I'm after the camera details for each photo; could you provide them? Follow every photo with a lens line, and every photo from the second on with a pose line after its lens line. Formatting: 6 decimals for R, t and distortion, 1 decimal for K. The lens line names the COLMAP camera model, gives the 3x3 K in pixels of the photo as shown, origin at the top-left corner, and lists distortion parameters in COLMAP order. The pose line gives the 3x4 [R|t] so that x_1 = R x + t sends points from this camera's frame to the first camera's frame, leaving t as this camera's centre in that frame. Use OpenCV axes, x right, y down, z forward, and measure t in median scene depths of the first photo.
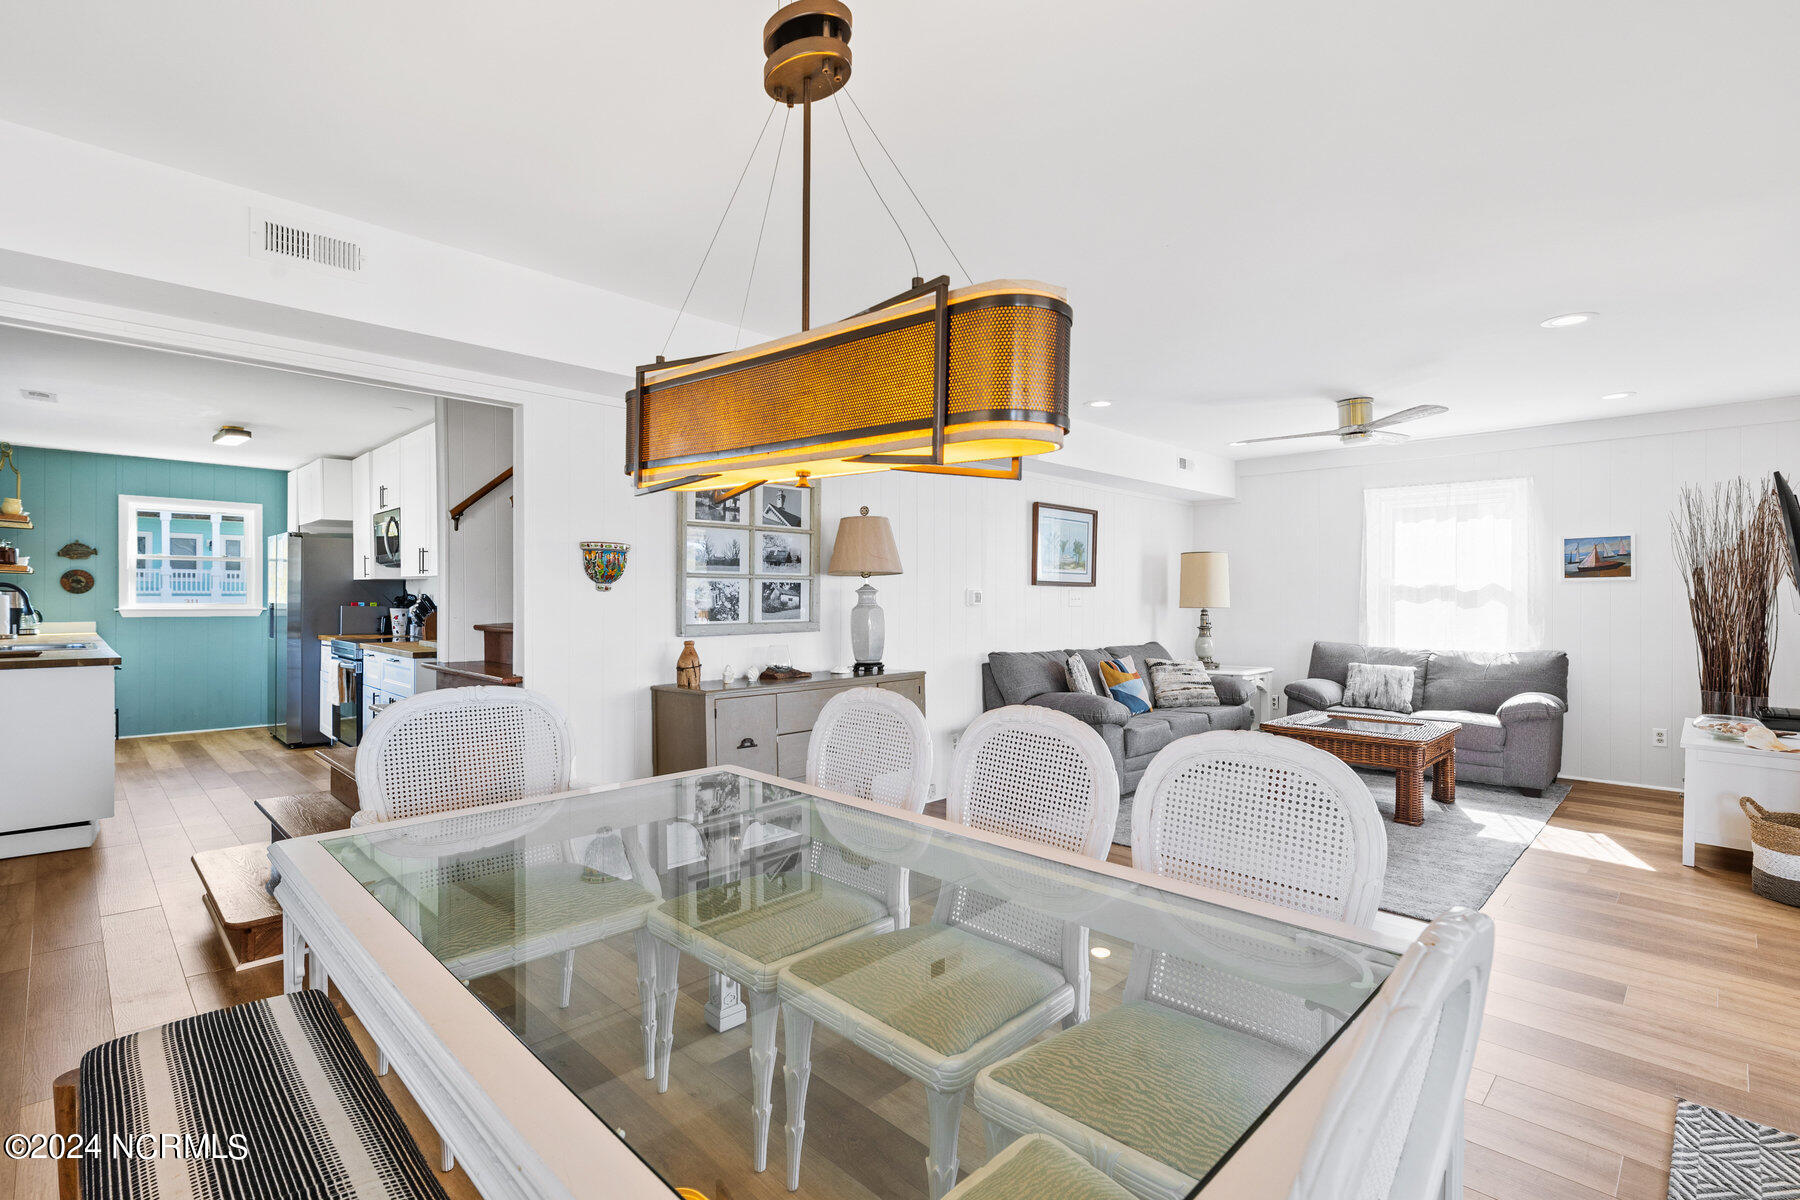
lens RADIAL K [[836.5, 0, 899.8], [0, 836.5, 606.7], [0, 0, 1]] dist [0.004049, -0.001010]
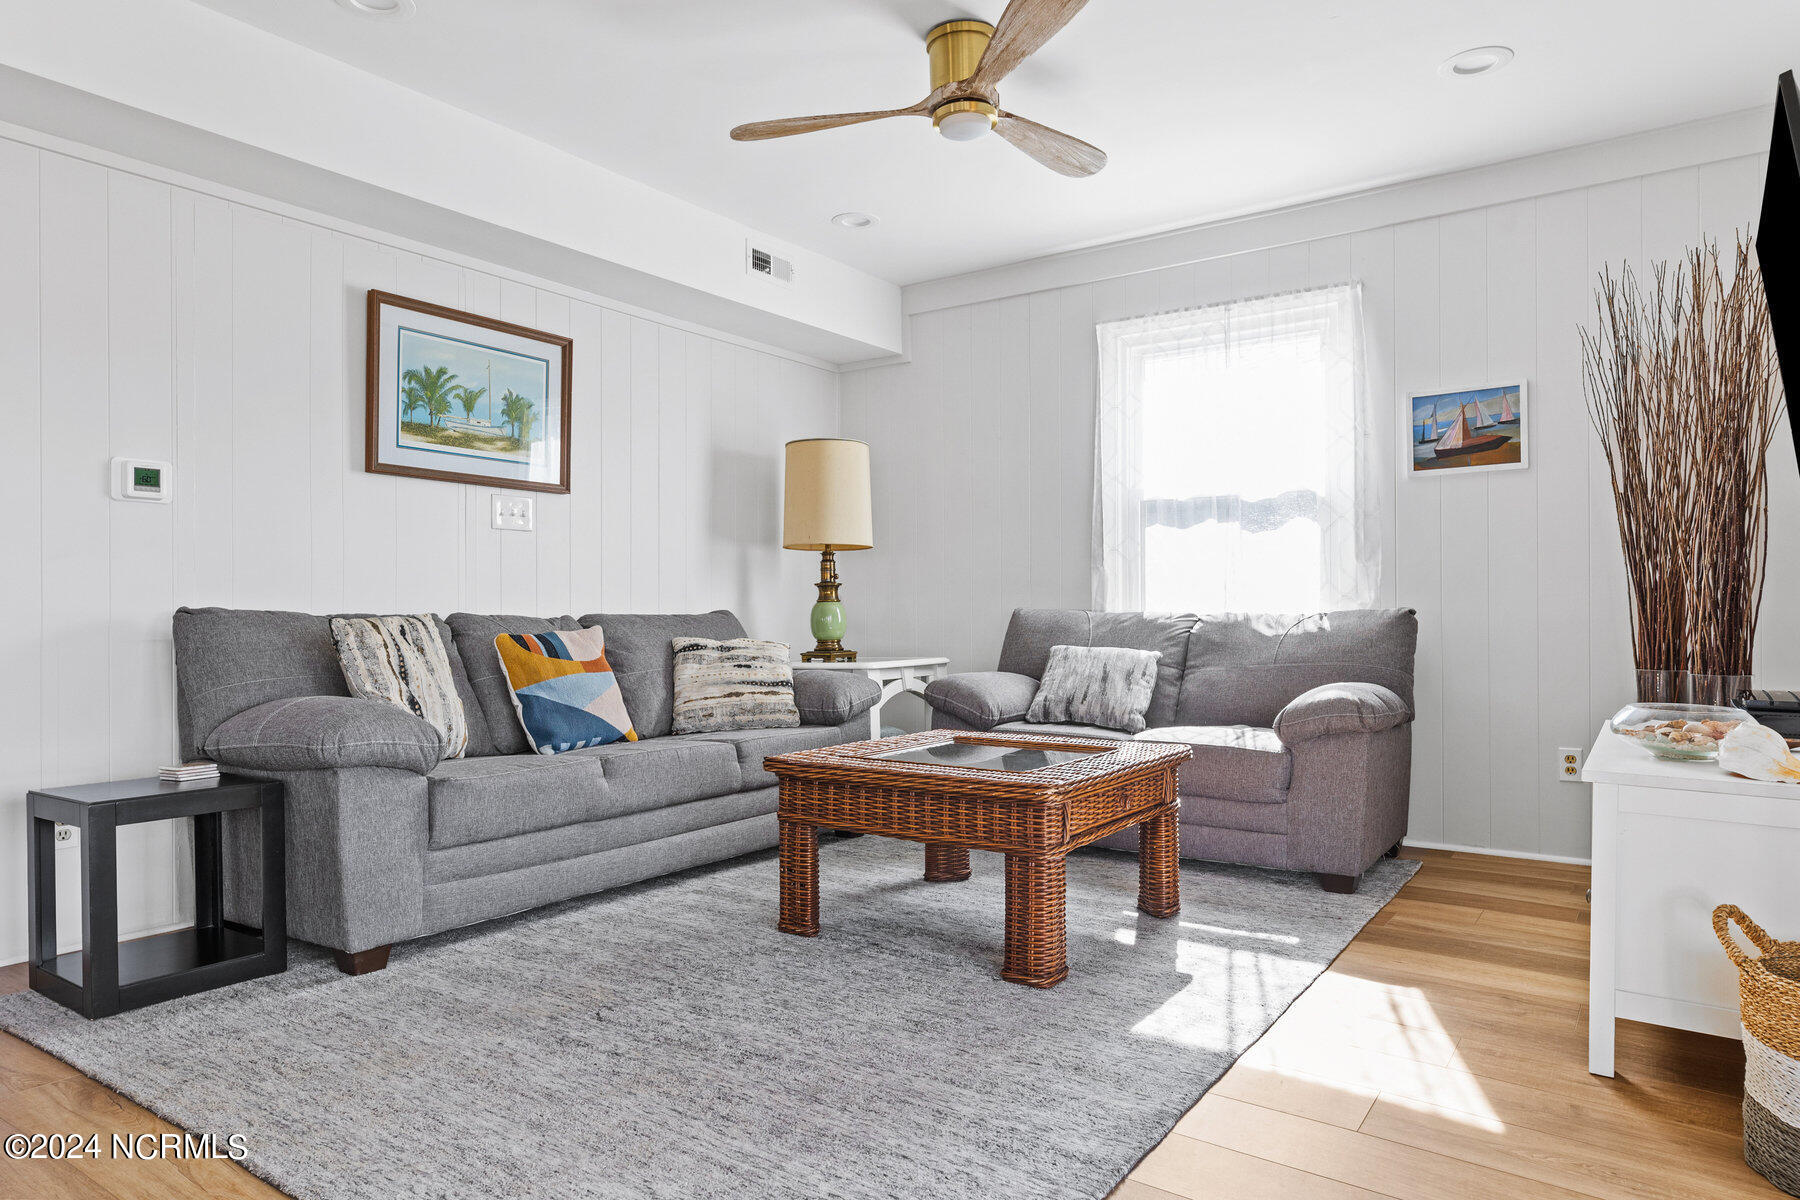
lens RADIAL K [[1127.1, 0, 886.1], [0, 1127.1, 619.6], [0, 0, 1]] dist [-0.004171, 0.004410]
pose [[0.986220, -0.006338, 0.165320, 0.359414], [0.006879, 0.999973, -0.002703, 0.062633], [-0.165299, 0.003803, 0.986236, 0.366257]]
